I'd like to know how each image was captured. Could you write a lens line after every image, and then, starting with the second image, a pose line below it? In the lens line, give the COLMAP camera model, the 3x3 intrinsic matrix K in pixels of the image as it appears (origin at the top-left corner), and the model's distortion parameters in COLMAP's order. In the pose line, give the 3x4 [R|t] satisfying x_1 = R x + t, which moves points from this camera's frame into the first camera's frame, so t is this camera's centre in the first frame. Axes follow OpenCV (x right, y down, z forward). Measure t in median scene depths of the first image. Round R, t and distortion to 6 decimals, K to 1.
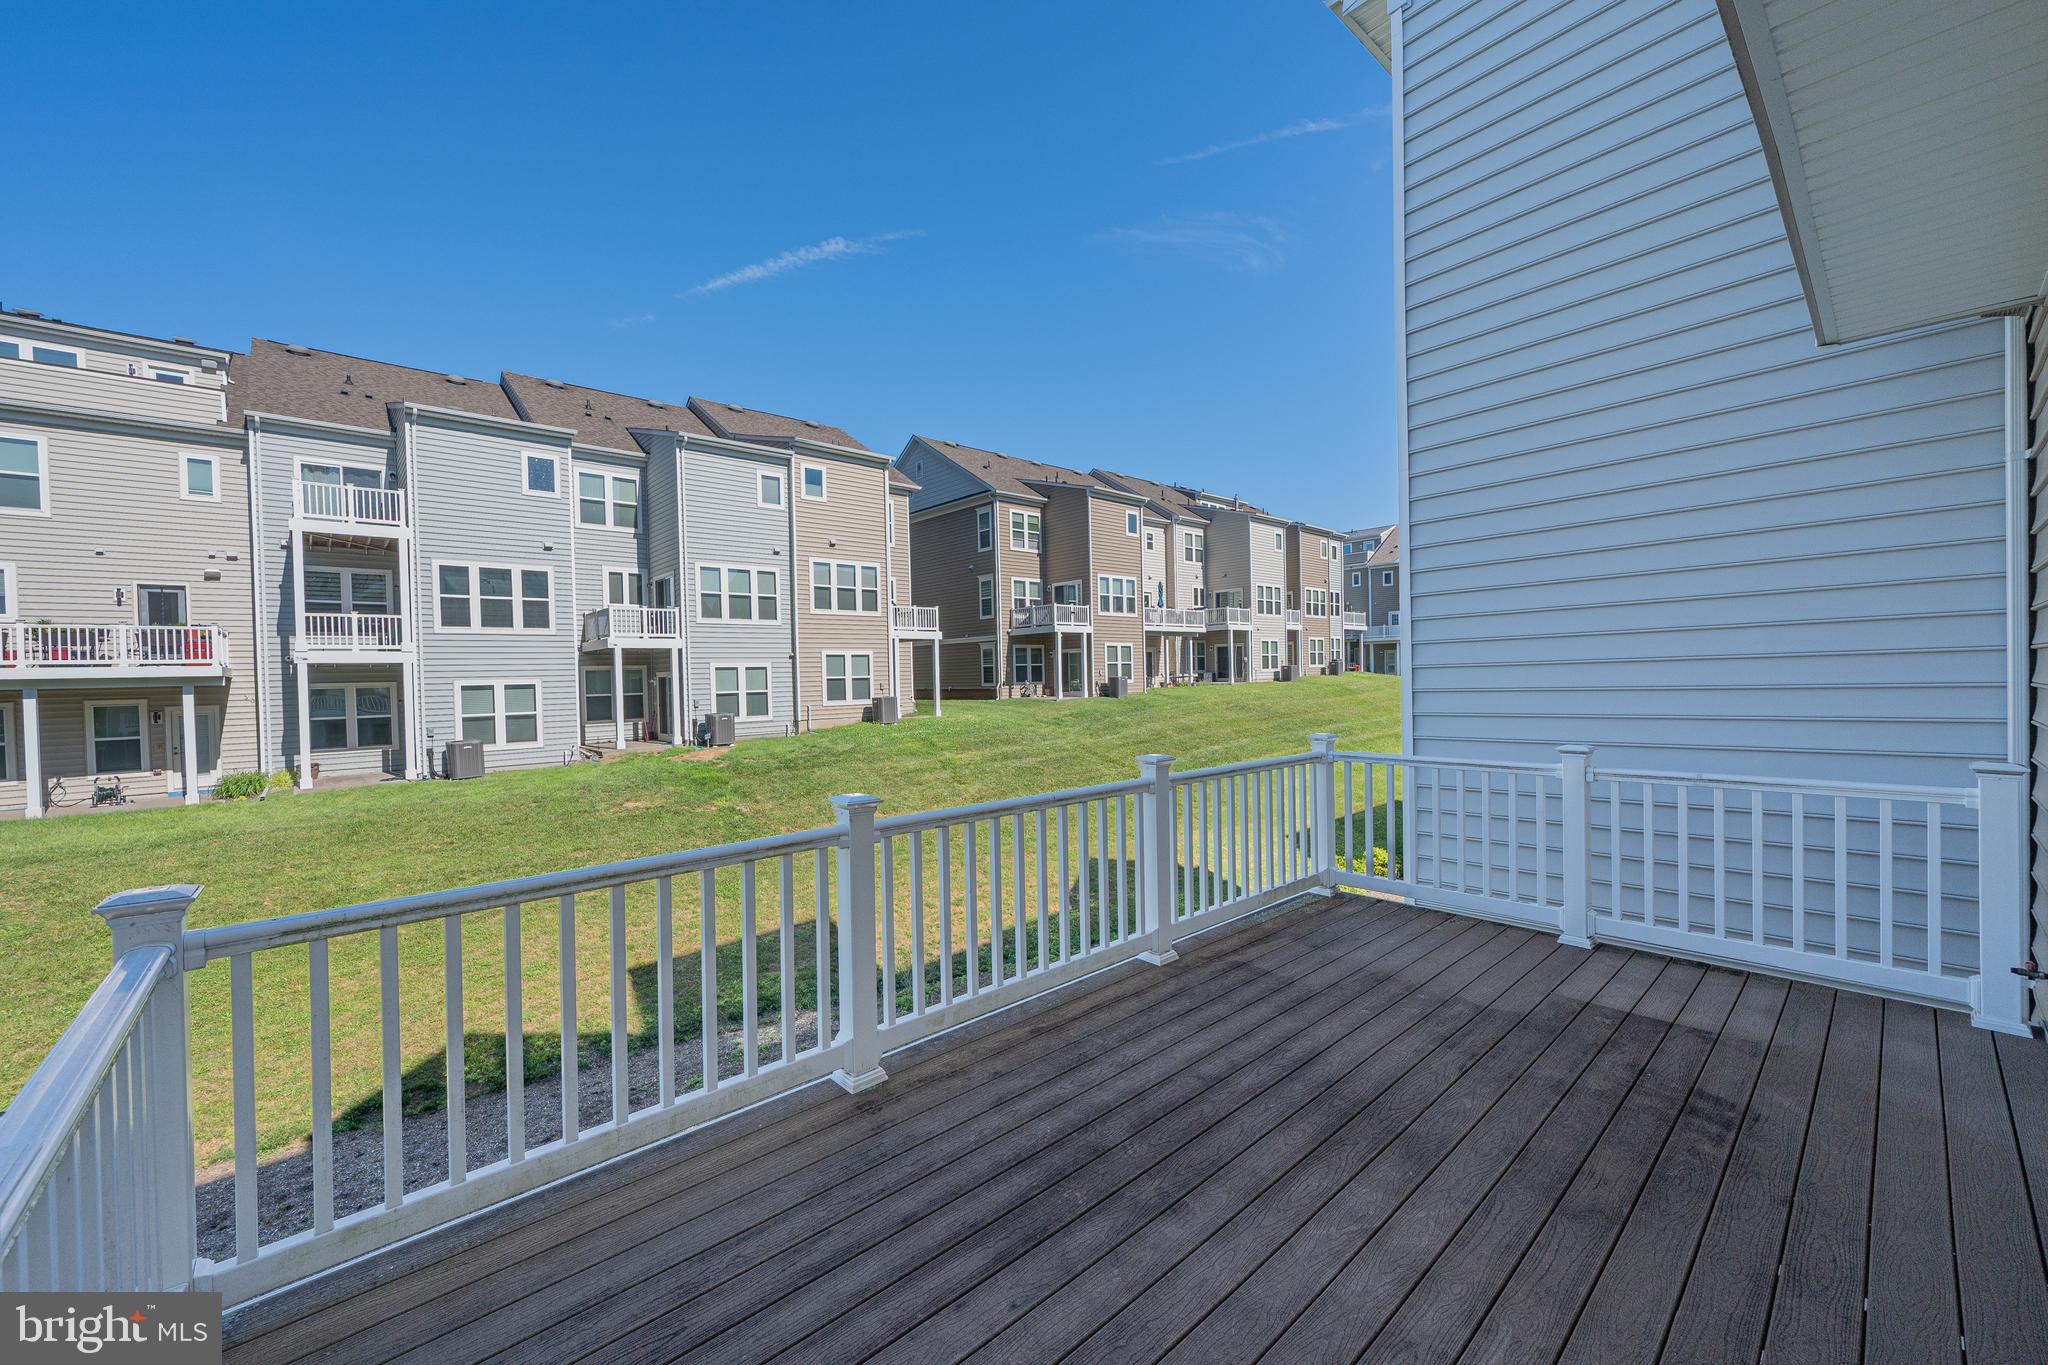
lens RADIAL K [[788.8, 0, 1025.1], [0, 788.8, 687.7], [0, 0, 1]] dist [-0.004028, -0.000180]
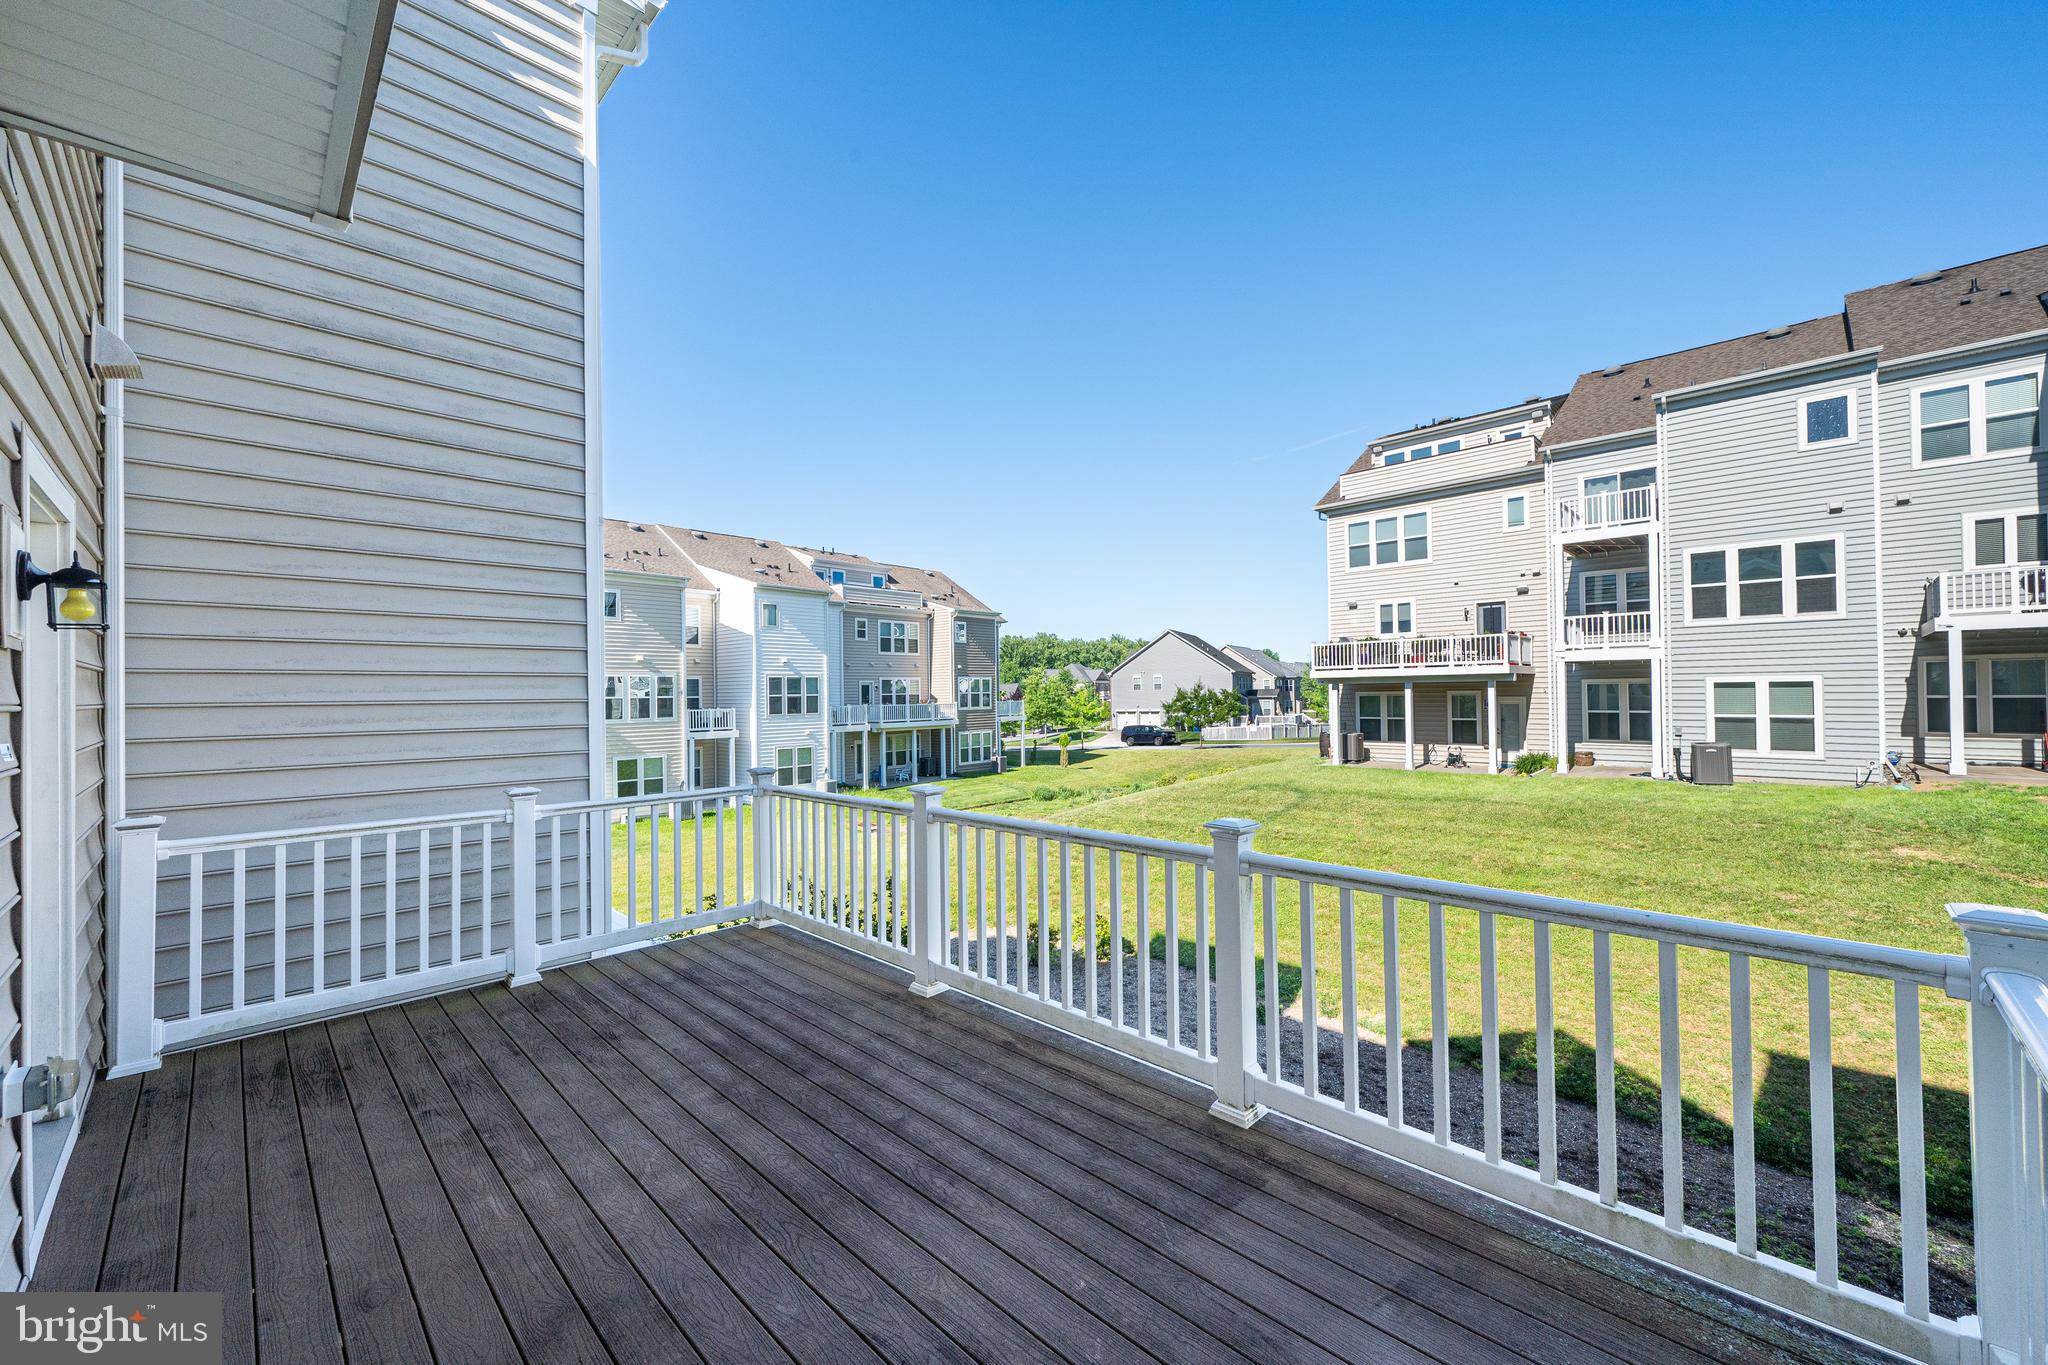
lens RADIAL K [[803.5, 0, 1025.7], [0, 803.5, 681.6], [0, 0, 1]] dist [0.000180, 0.000382]
pose [[0.064944, 0.009672, -0.997842, 0.165154], [-0.004973, 0.999944, 0.009369, -0.008558], [0.997877, 0.004354, 0.064988, 0.146210]]
